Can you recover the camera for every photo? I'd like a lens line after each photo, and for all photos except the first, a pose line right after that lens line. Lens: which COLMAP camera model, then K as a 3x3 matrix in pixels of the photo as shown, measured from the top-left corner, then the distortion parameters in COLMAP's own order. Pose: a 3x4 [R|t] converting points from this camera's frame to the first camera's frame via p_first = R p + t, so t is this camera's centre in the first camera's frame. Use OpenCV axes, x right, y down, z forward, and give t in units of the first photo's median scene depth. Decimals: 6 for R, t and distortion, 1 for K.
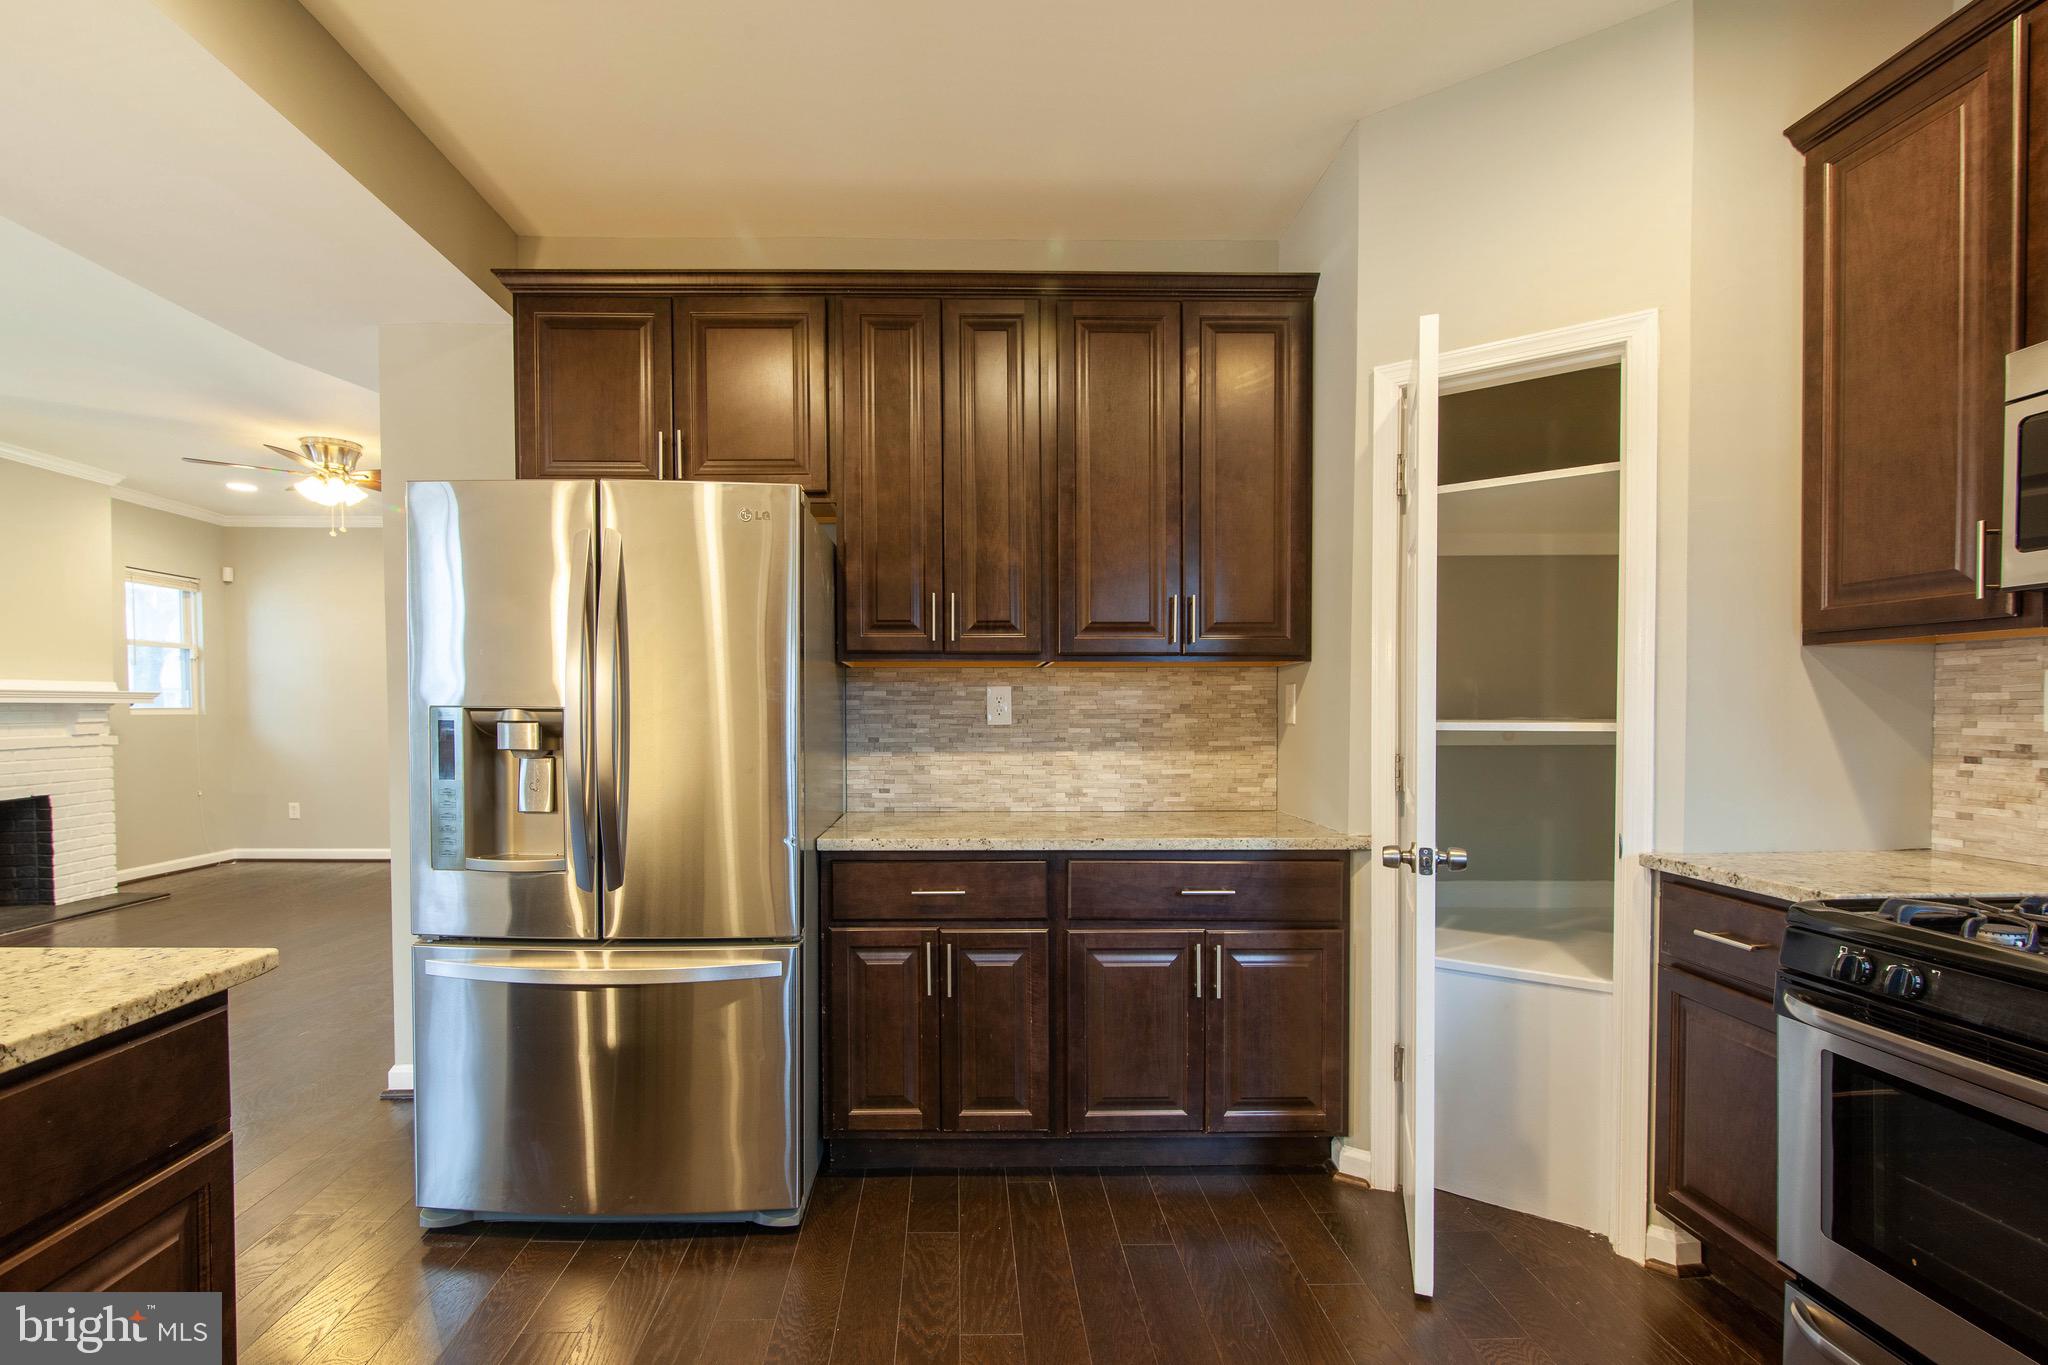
lens RADIAL K [[935.4, 0, 967.7], [0, 935.4, 734.2], [0, 0, 1]] dist [0.003380, -0.002191]
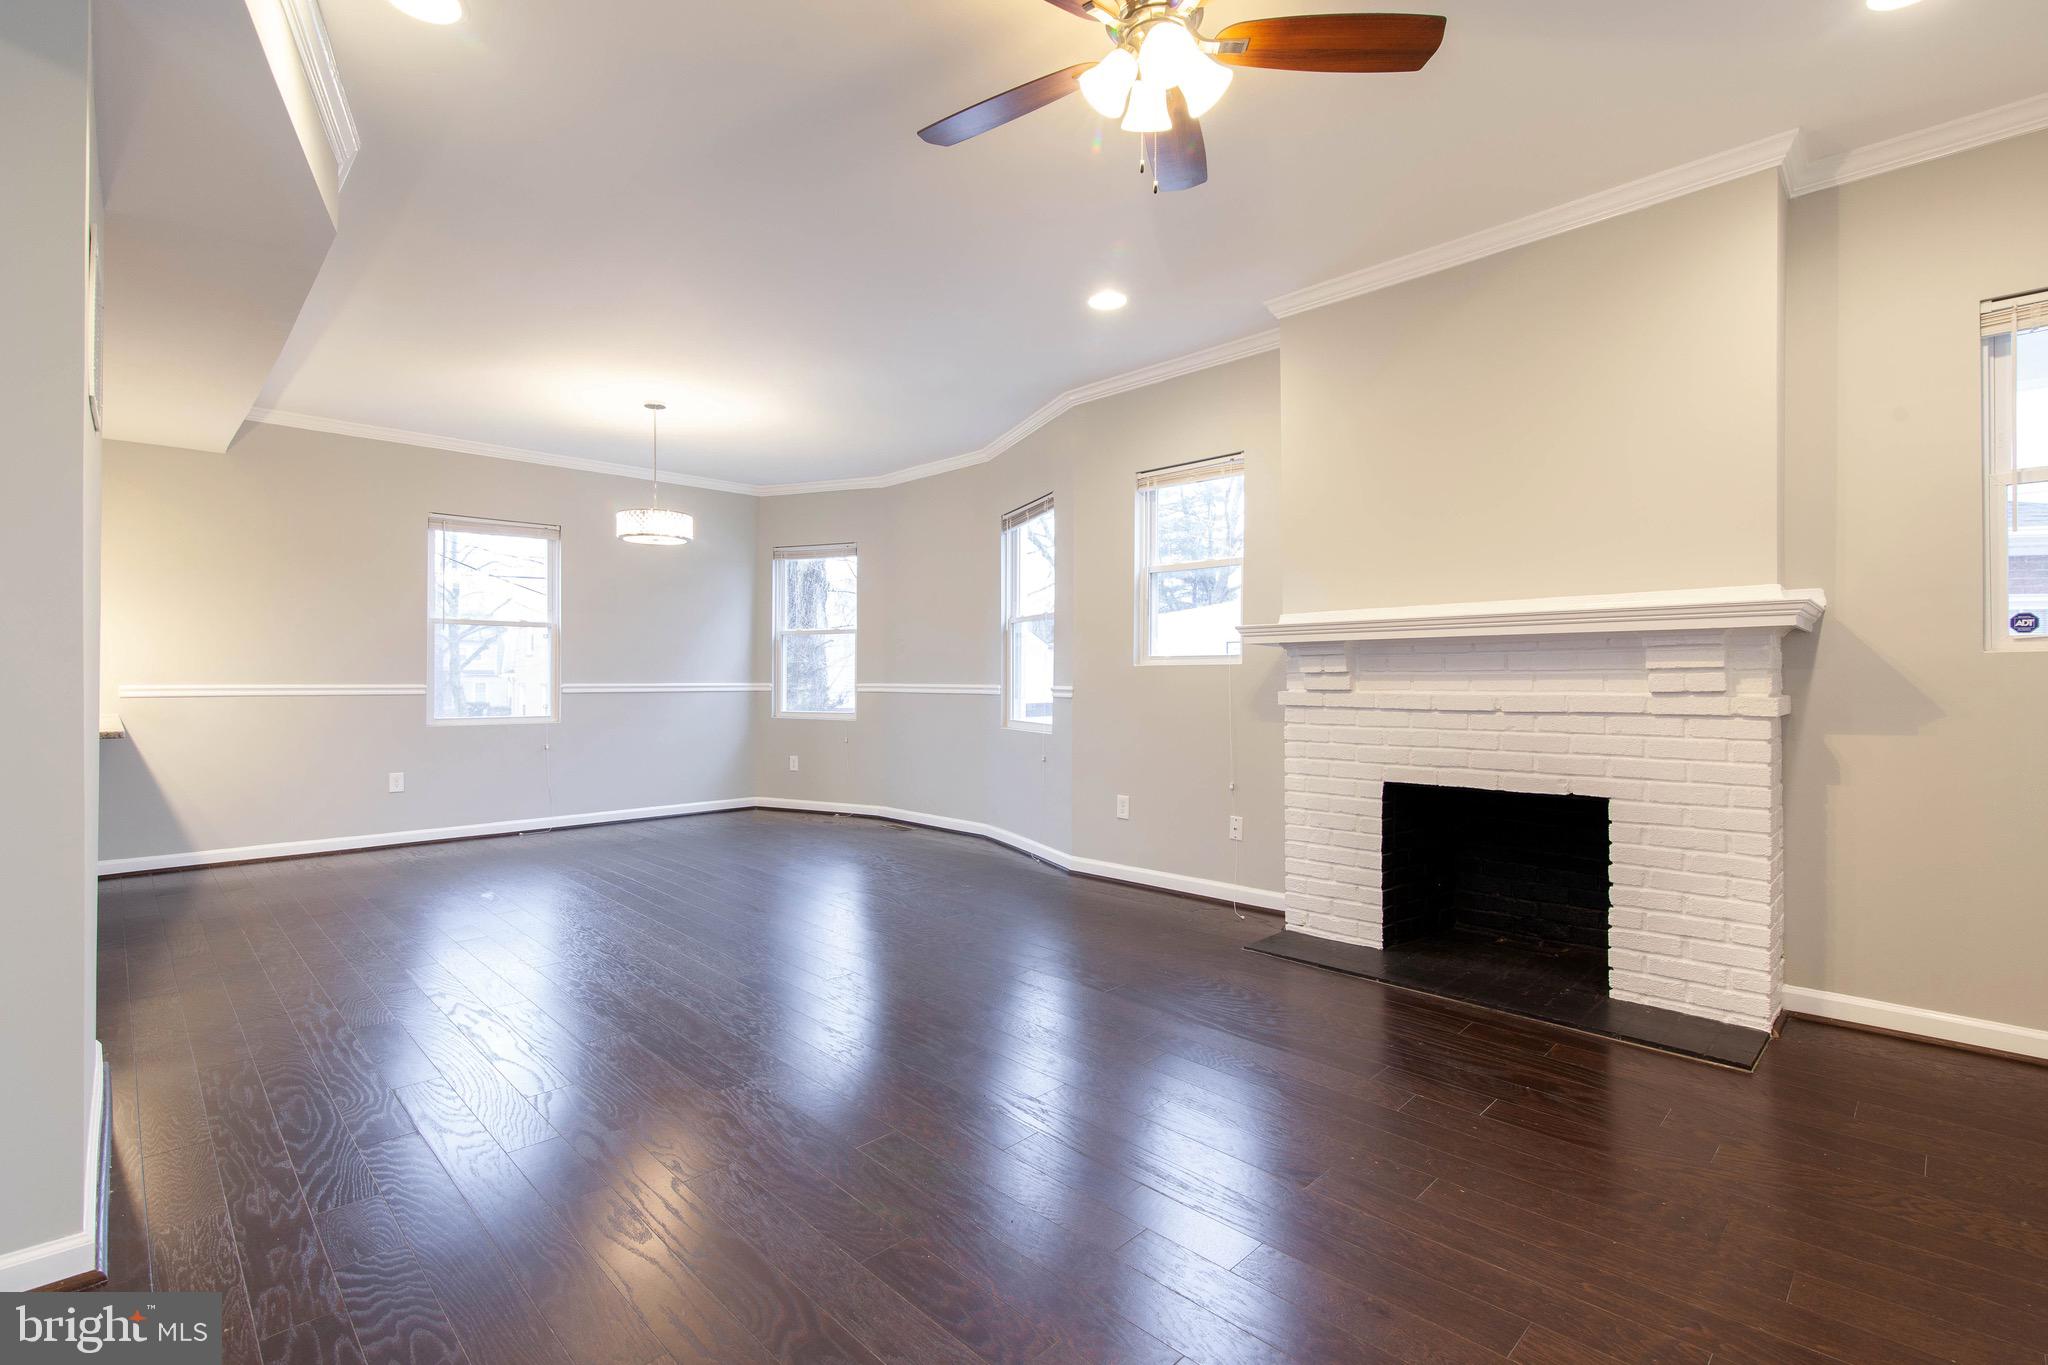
lens RADIAL K [[935.4, 0, 1040.1], [0, 935.4, 672.7], [0, 0, 1]] dist [0.003380, -0.002191]
pose [[-0.727370, 0.000027, -0.686246, -0.334183], [-0.012576, 0.999832, 0.013369, -0.012956], [0.686130, 0.018354, -0.727247, 1.141441]]
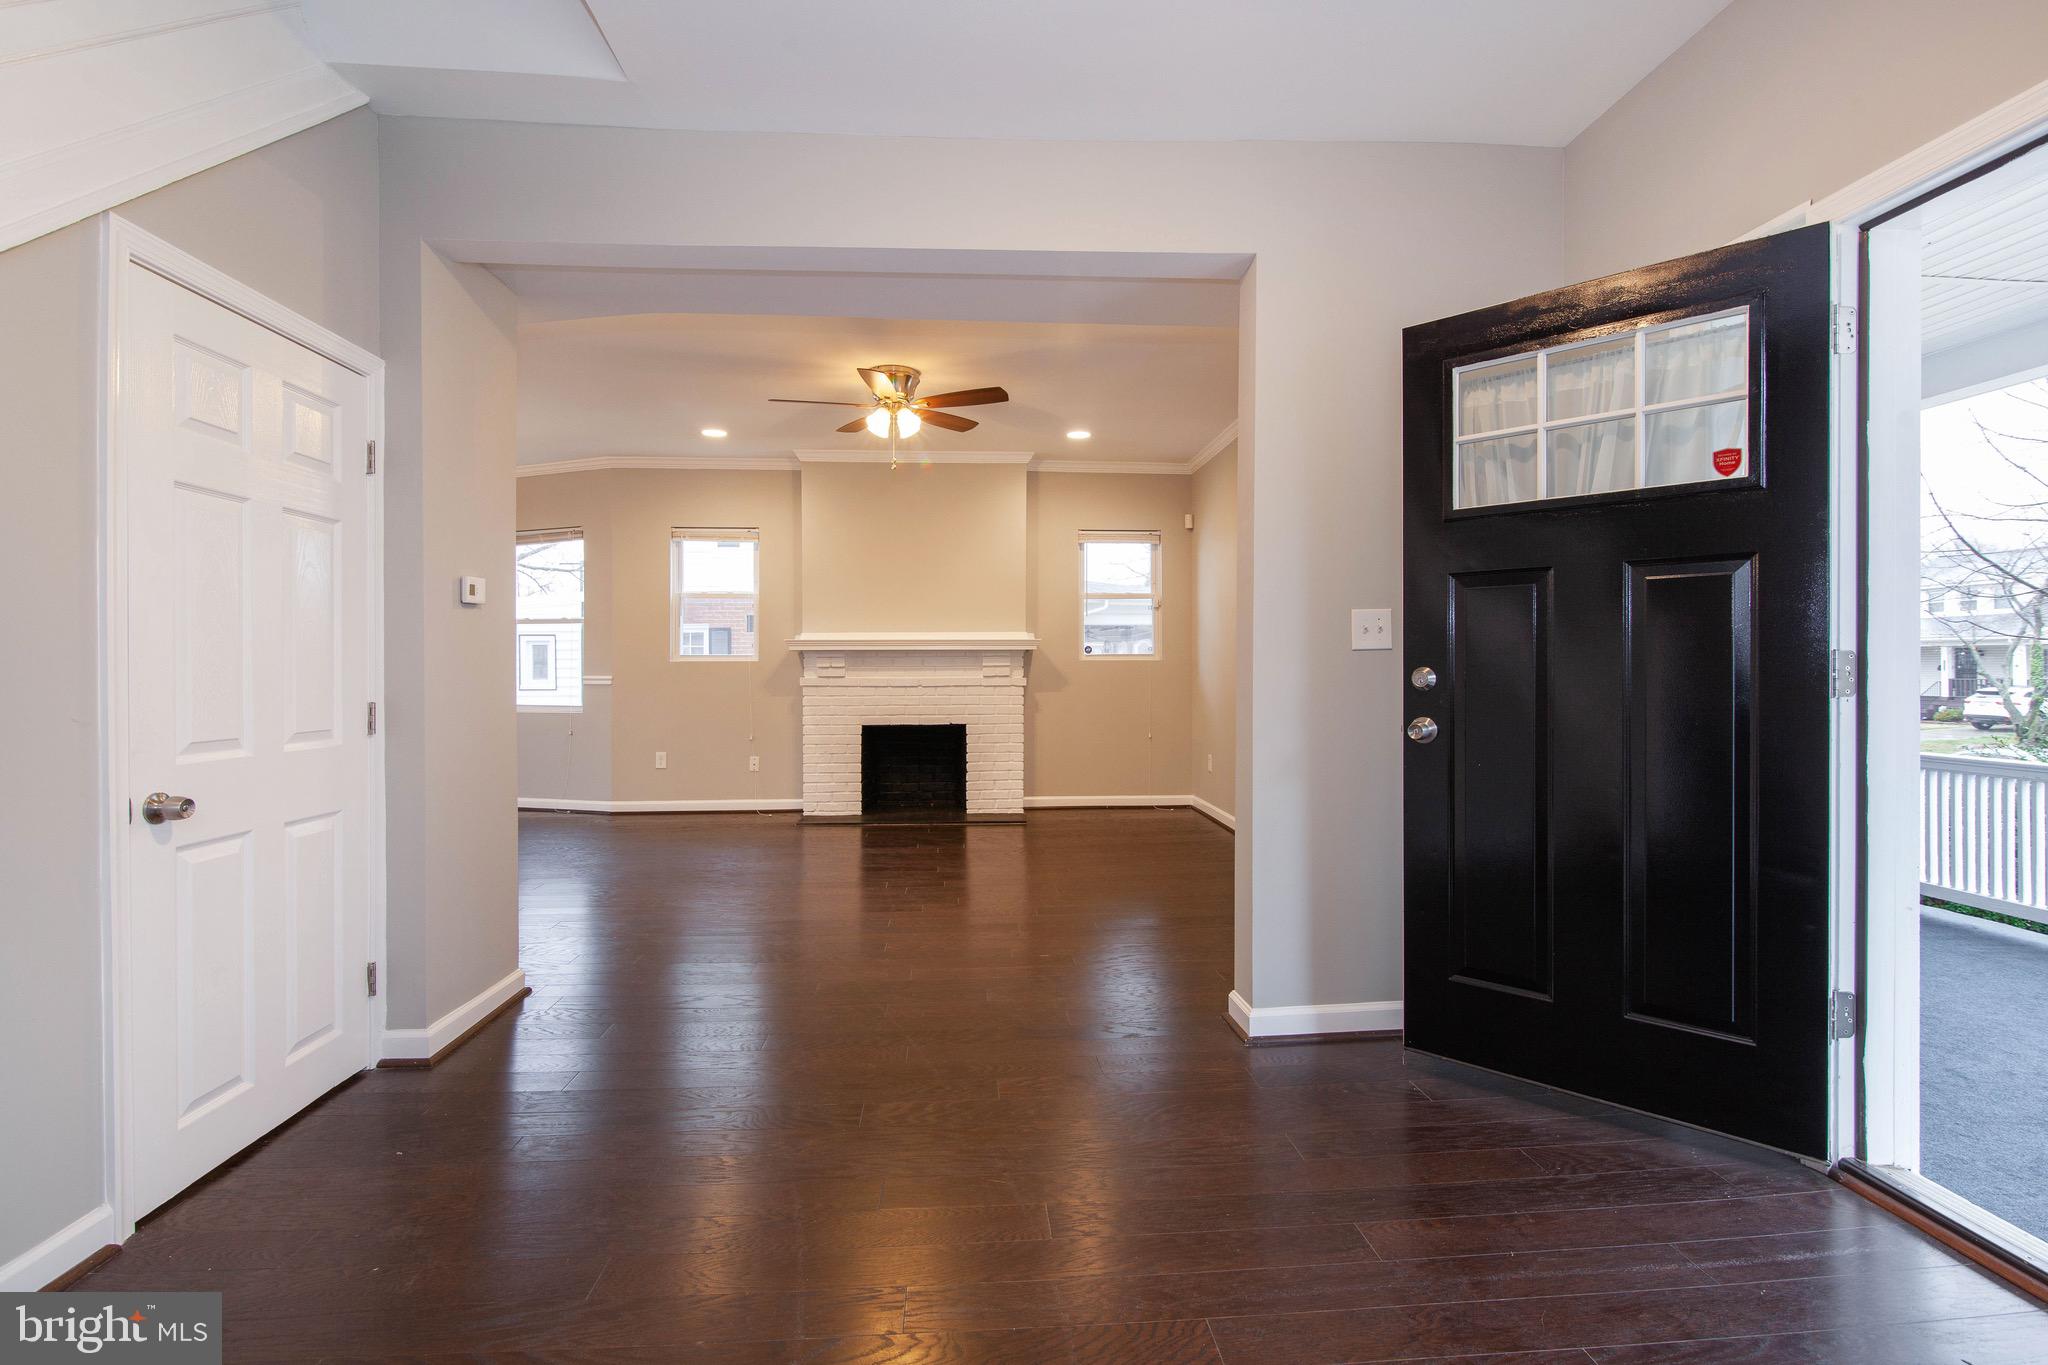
lens RADIAL K [[935.4, 0, 1005.5], [0, 935.4, 682.6], [0, 0, 1]] dist [0.003380, -0.002191]
pose [[0.025147, 0.018306, -0.999516, 0.267578], [-0.023248, 0.999573, 0.017723, -0.013592], [0.999413, 0.022791, 0.025562, 0.991350]]
